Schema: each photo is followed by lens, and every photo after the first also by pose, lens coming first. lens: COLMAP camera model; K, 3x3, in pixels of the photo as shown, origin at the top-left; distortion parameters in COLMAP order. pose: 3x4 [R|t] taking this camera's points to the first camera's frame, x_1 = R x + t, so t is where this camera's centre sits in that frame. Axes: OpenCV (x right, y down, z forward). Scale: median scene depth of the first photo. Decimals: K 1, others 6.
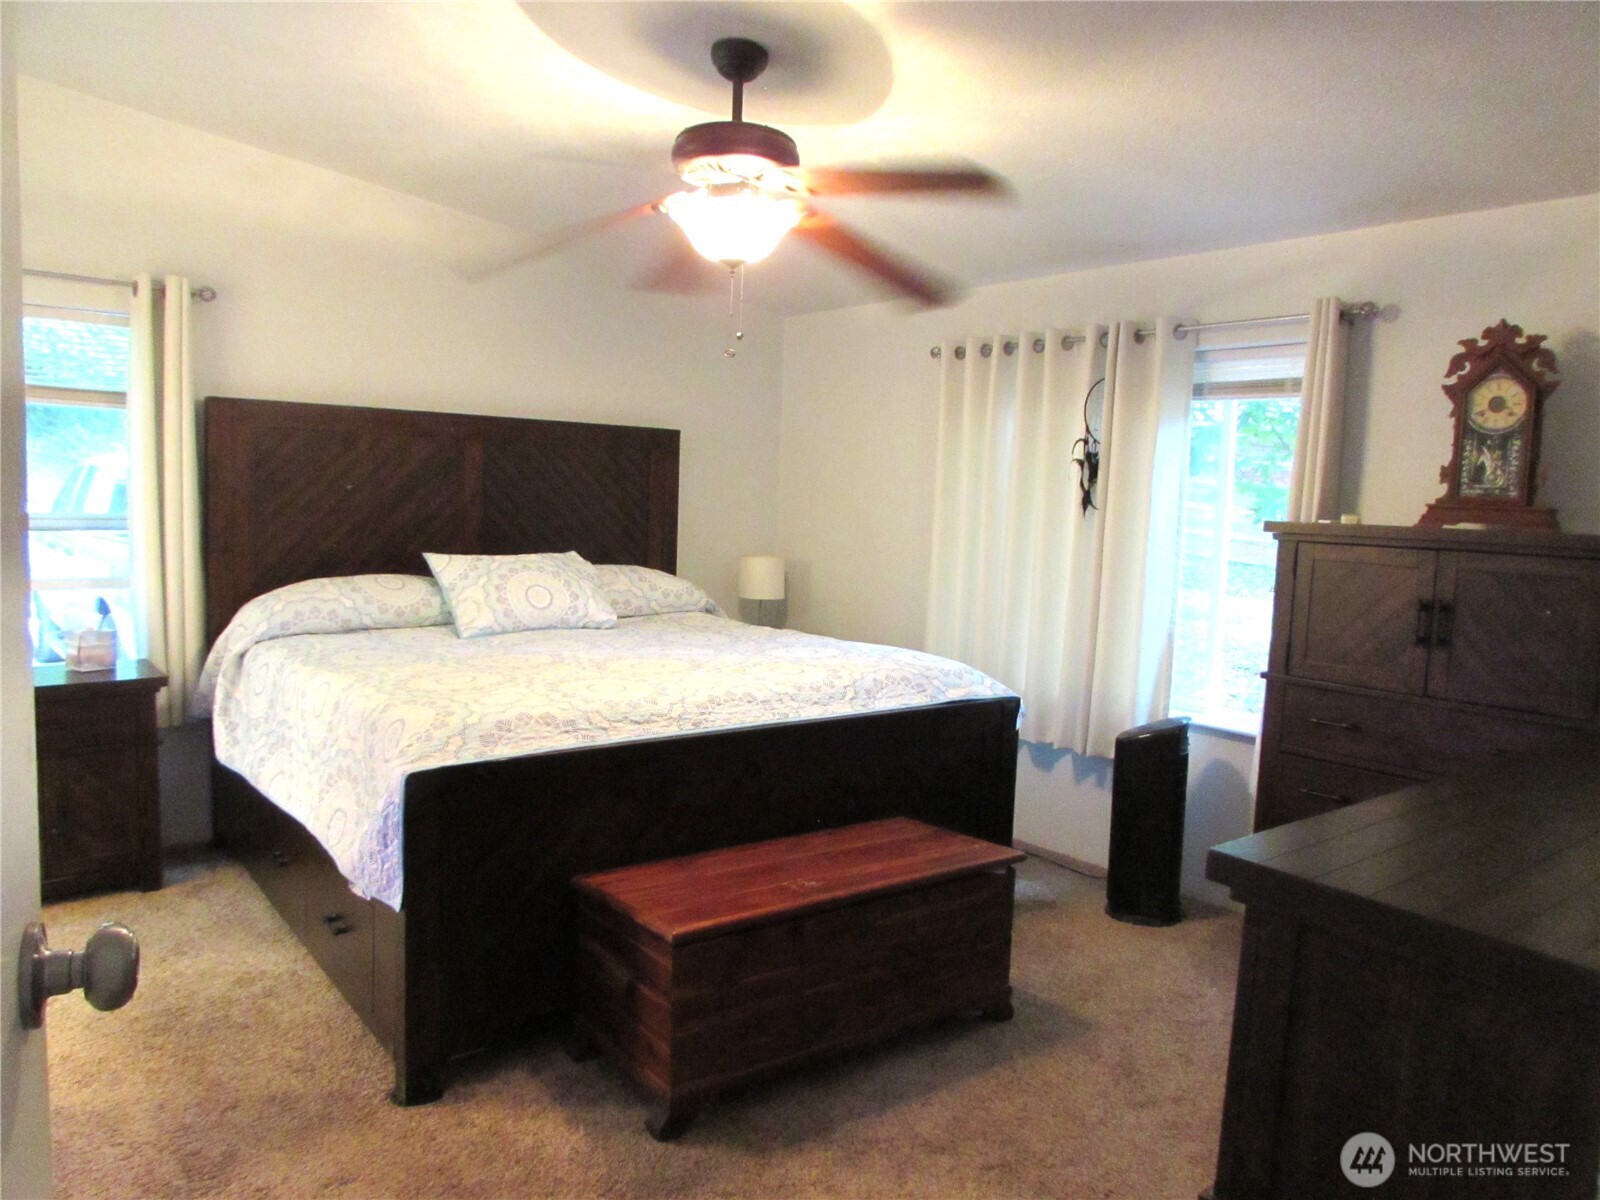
lens RADIAL K [[1136.1, 0, 807.3], [0, 1136.1, 600.4], [0, 0, 1]] dist [-0.064886, 0.058566]
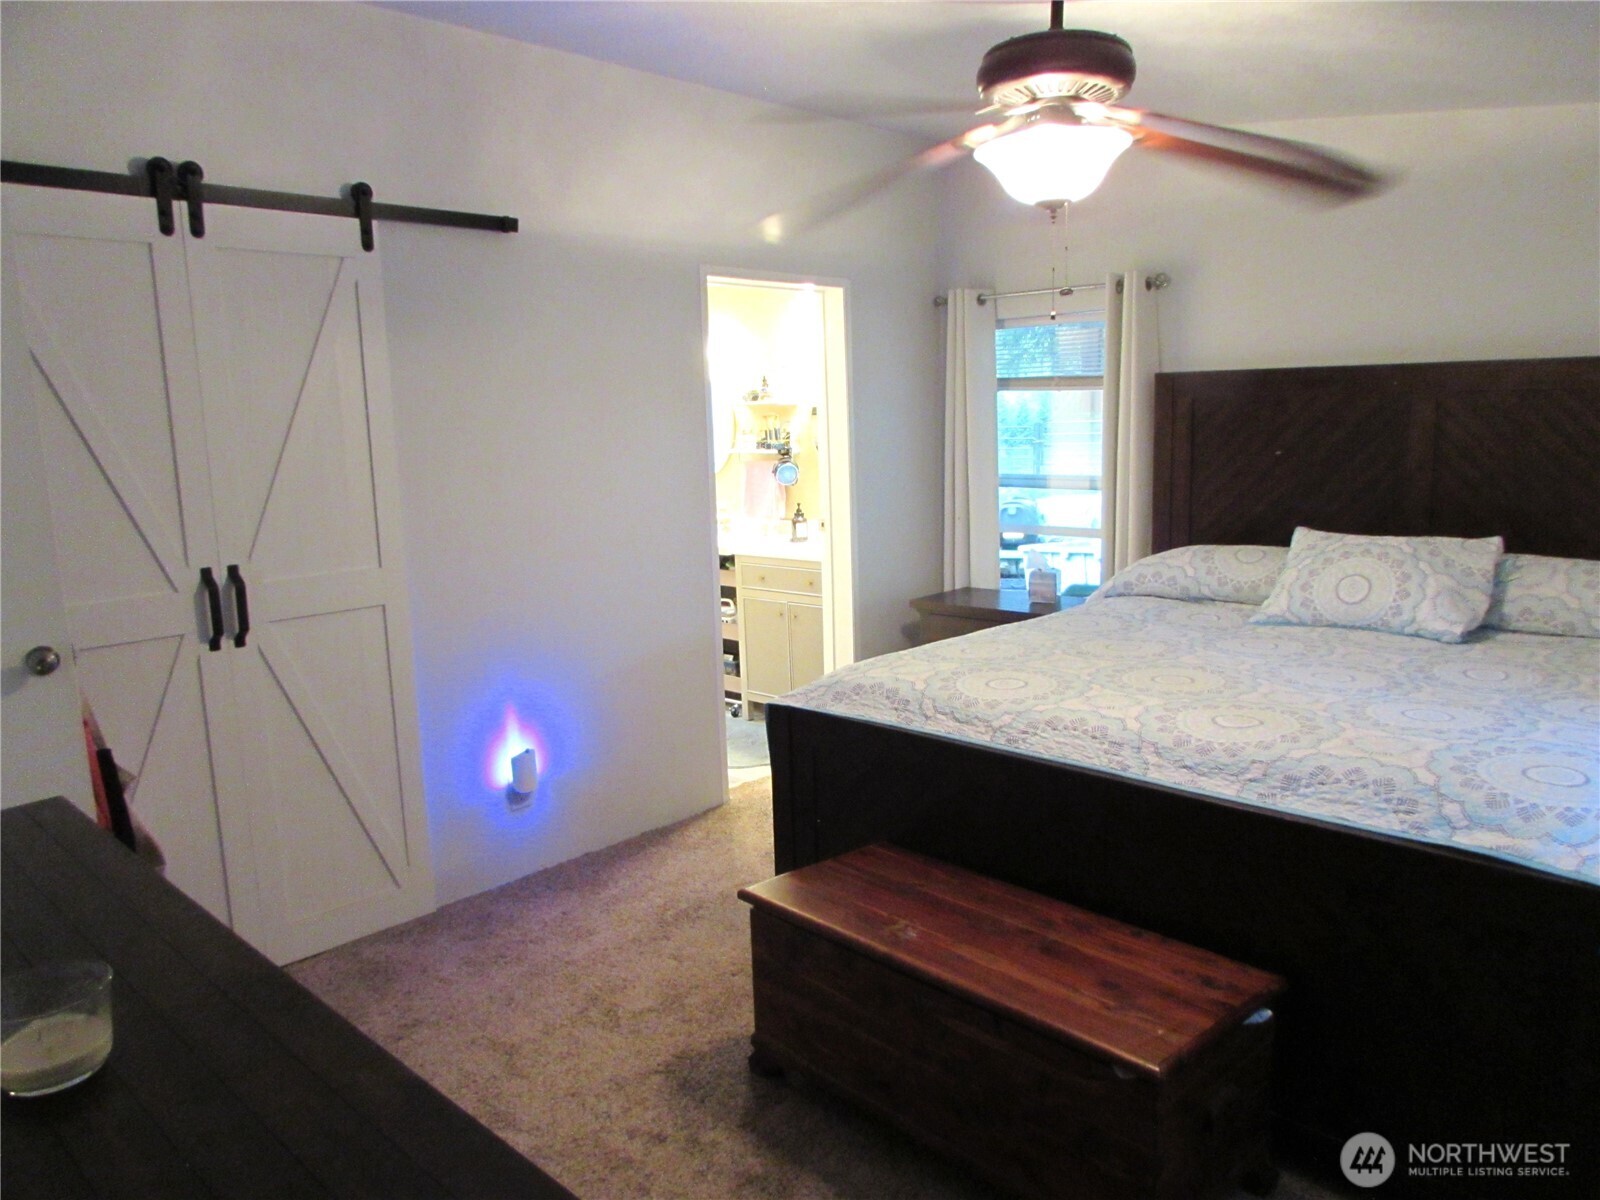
lens RADIAL K [[1136.1, 0, 807.3], [0, 1136.1, 600.4], [0, 0, 1]] dist [-0.064886, 0.058566]
pose [[0.128817, 0.128007, -0.983372, 0.554054], [-0.062498, 0.990710, 0.120776, -0.073644], [0.989697, 0.045901, 0.135621, 0.526844]]
